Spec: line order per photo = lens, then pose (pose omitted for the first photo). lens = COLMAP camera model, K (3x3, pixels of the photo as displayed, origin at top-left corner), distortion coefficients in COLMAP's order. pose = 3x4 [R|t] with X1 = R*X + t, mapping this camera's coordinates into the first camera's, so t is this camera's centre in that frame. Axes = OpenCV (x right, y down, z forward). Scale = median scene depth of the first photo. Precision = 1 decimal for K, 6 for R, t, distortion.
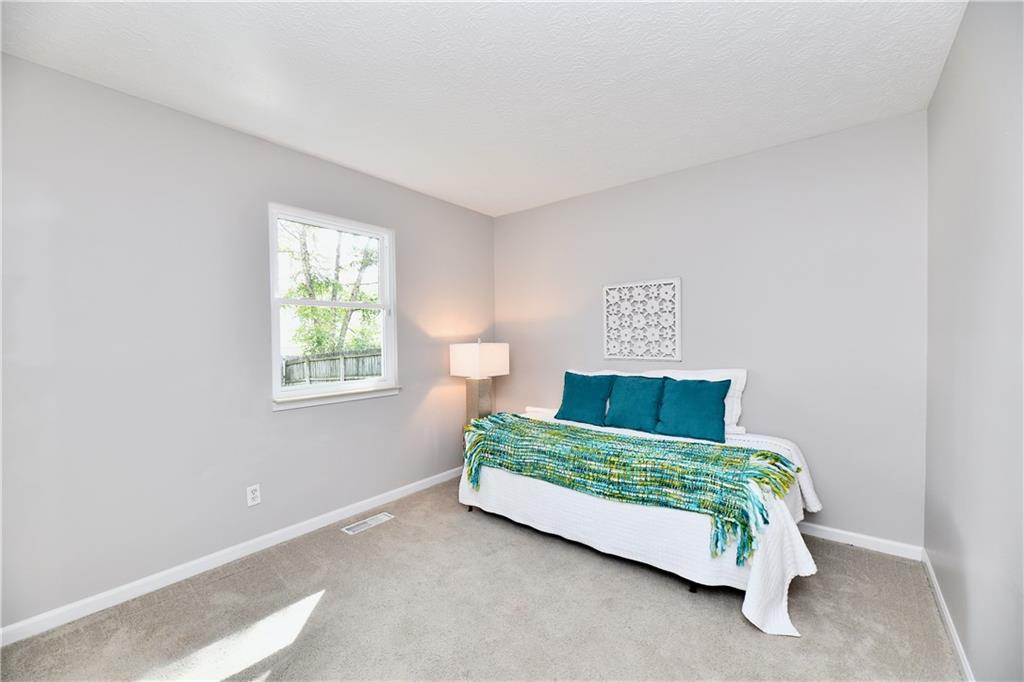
lens RADIAL K [[408.8, 0, 508.7], [0, 408.8, 340.2], [0, 0, 1]] dist [-0.010698, -0.000534]
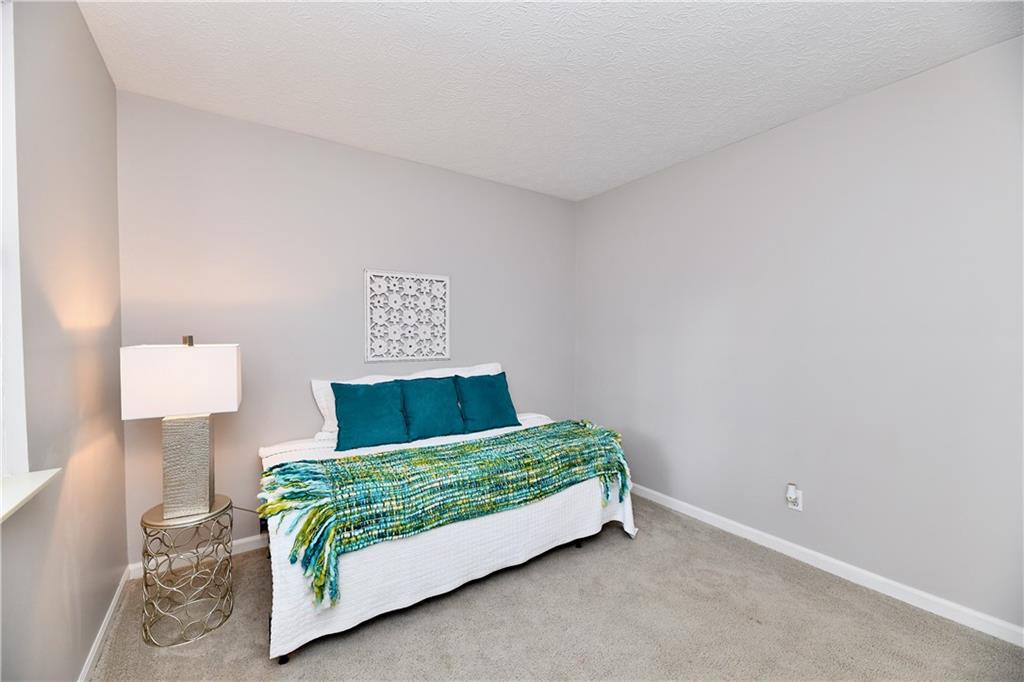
lens RADIAL K [[408.8, 0, 506.7], [0, 408.8, 341.9], [0, 0, 1]] dist [-0.010698, -0.000534]
pose [[0.289828, -0.006819, 0.957055, -0.520375], [0.001958, 0.999977, 0.006532, 0.002116], [-0.957077, -0.000019, 0.289834, 0.584988]]
